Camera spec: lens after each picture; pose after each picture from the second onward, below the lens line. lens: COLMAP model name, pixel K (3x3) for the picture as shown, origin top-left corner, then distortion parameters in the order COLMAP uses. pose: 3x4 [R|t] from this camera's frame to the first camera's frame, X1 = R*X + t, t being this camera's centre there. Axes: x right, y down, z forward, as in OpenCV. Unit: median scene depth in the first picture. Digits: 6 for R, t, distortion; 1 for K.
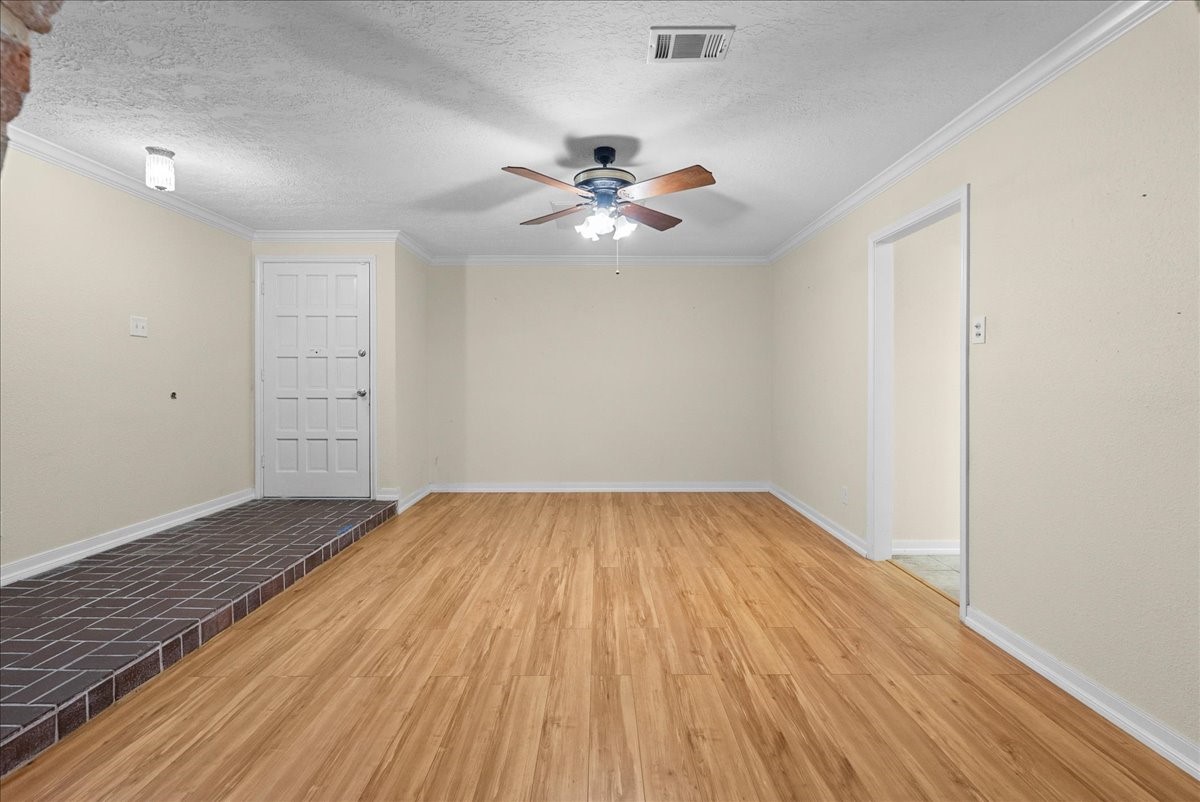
lens RADIAL K [[529.0, 0, 601.5], [0, 529.0, 382.9], [0, 0, 1]] dist [-0.013721, 0.000064]
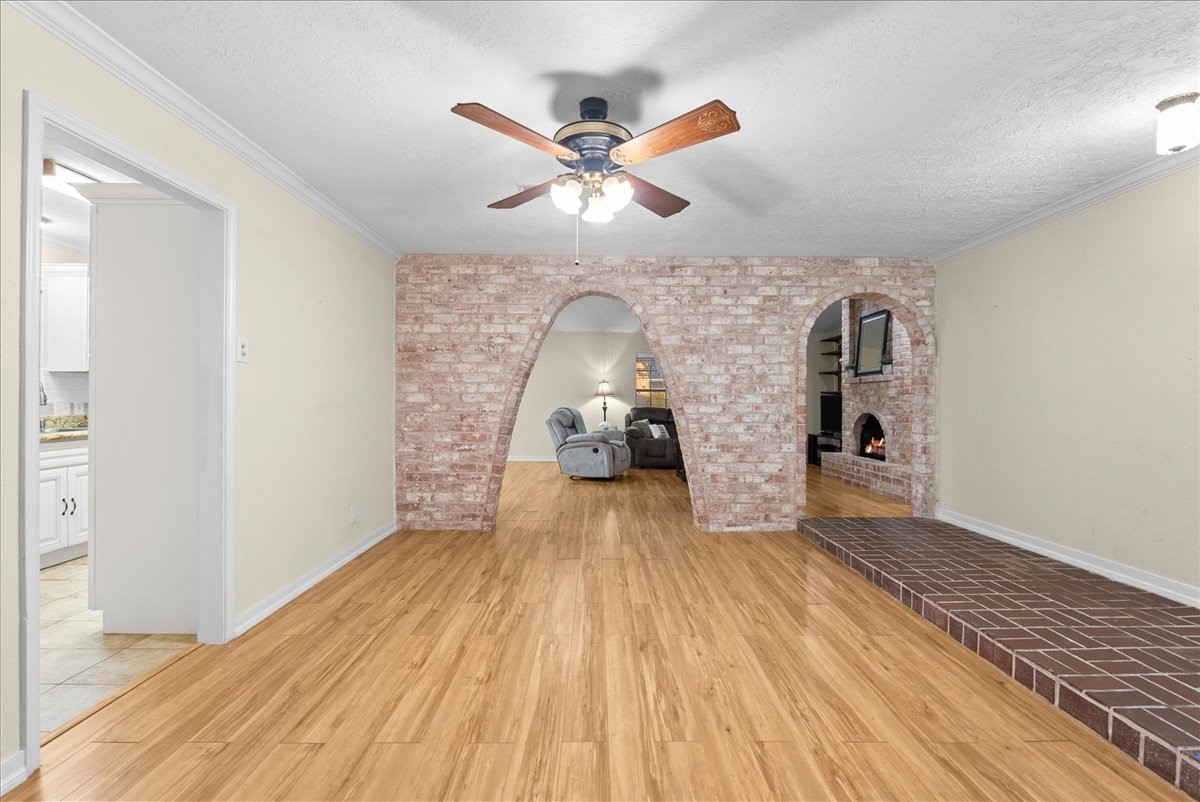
lens RADIAL K [[526.0, 0, 601.3], [0, 526.0, 397.6], [0, 0, 1]] dist [-0.006459, 0.000248]
pose [[-0.999968, -0.005520, -0.005849, -0.002570], [-0.005578, 0.999936, 0.009875, -0.017449], [0.005795, 0.009907, -0.999934, 2.005816]]
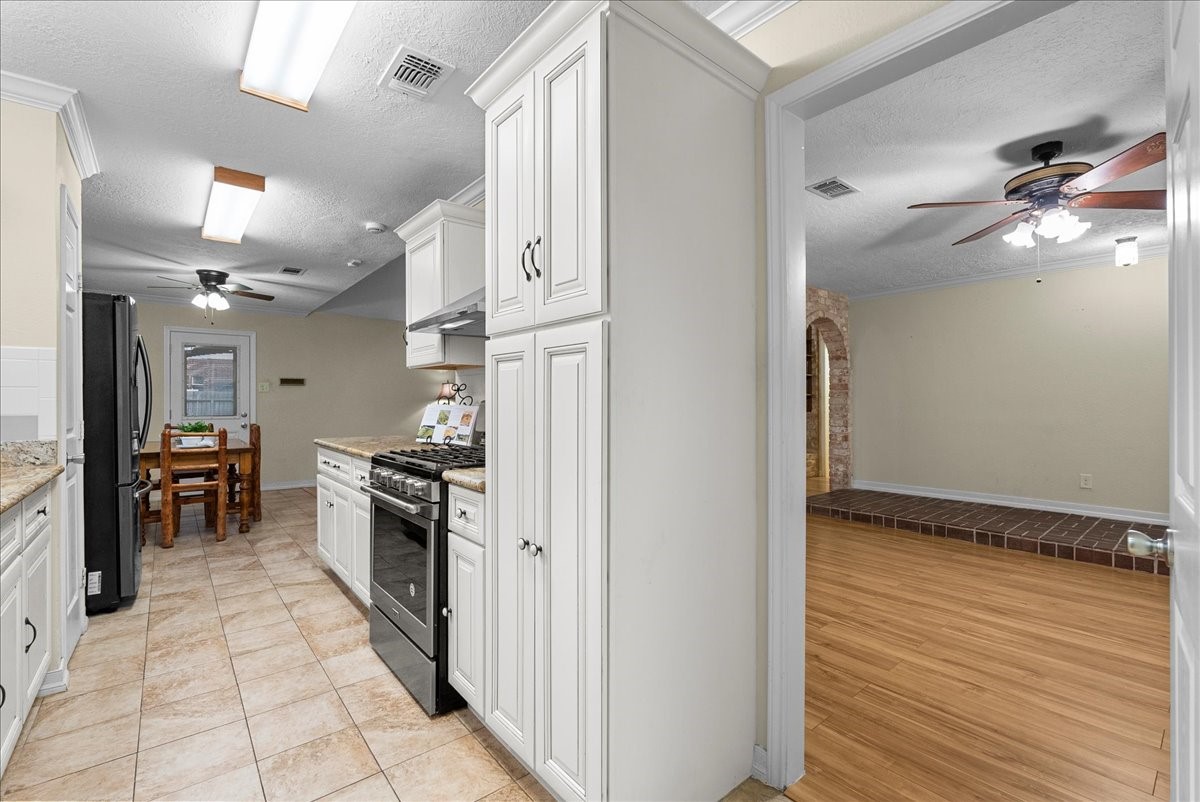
lens RADIAL K [[526.0, 0, 601.3], [0, 526.0, 397.6], [0, 0, 1]] dist [-0.006459, 0.000248]
pose [[-0.773580, -0.004340, -0.633683, 1.310640], [-0.005263, 0.999986, -0.000423, -0.006240], [0.633676, 0.003008, -0.773592, 1.366456]]
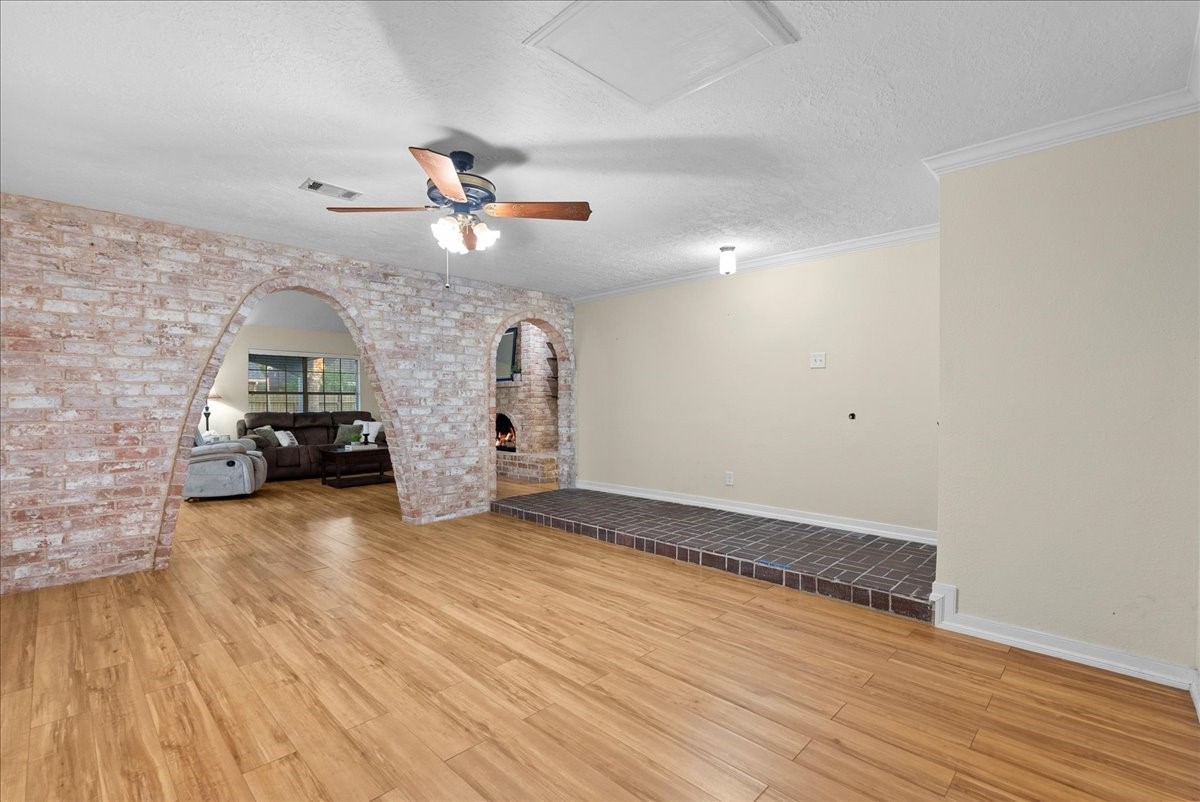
lens RADIAL K [[539.8, 0, 597.7], [0, 539.8, 405.9], [0, 0, 1]] dist [-0.007961, 0.000305]
pose [[-0.703728, 0.004948, -0.710452, 0.583524], [-0.007618, 0.999866, 0.014510, -0.016038], [0.710429, 0.015623, -0.703596, 2.083344]]
